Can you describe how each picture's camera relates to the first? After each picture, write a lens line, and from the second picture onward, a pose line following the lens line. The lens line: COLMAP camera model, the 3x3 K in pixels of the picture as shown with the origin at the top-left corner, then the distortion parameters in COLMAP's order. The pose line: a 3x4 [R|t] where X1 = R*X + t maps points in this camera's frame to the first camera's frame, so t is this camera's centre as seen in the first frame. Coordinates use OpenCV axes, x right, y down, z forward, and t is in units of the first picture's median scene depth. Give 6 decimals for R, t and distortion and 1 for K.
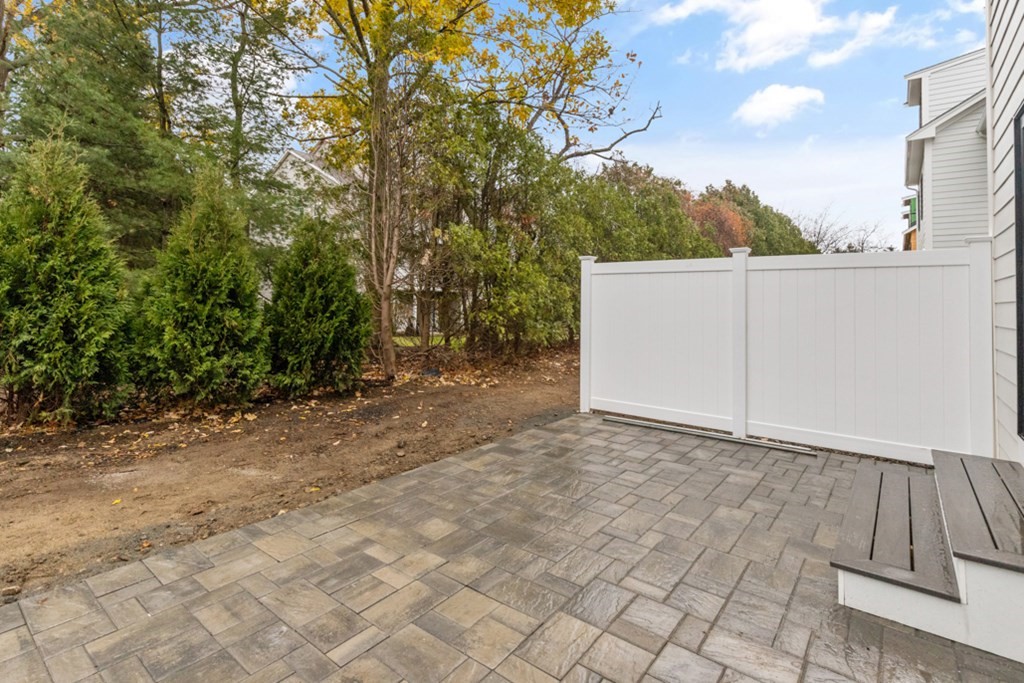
lens RADIAL K [[485.6, 0, 511.4], [0, 485.6, 306.5], [0, 0, 1]] dist [0.003601, 0.000168]
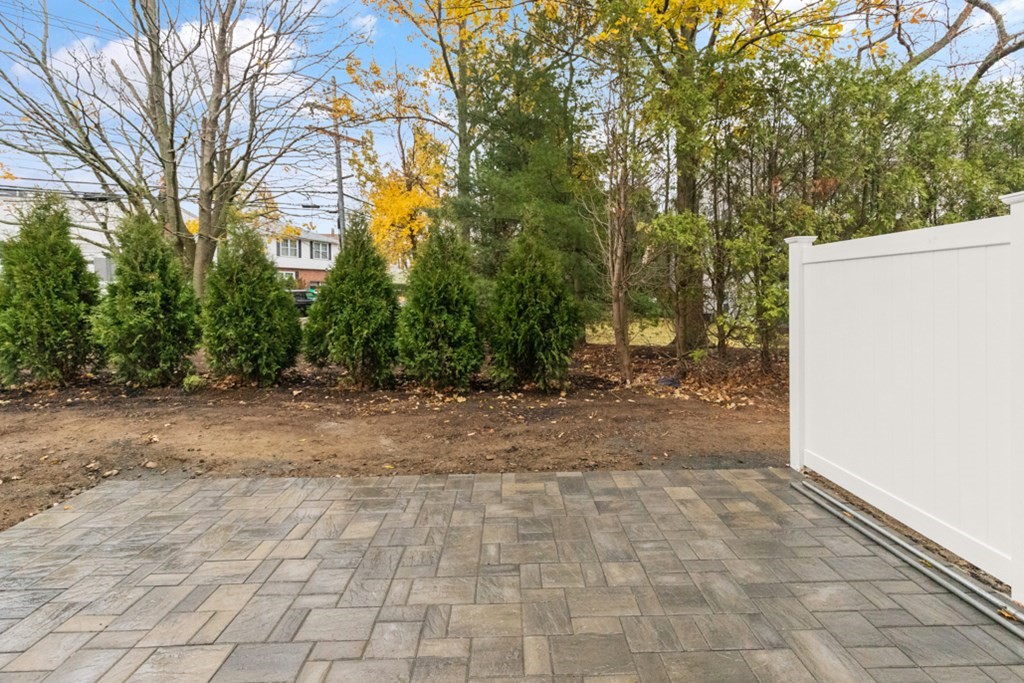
lens RADIAL K [[467.3, 0, 517.5], [0, 467.3, 340.9], [0, 0, 1]] dist [0.000665, -0.000251]
pose [[0.644986, 0.059720, -0.761857, 0.692620], [0.010559, 0.996150, 0.087024, -0.039308], [0.764121, -0.064174, 0.641873, 0.520651]]
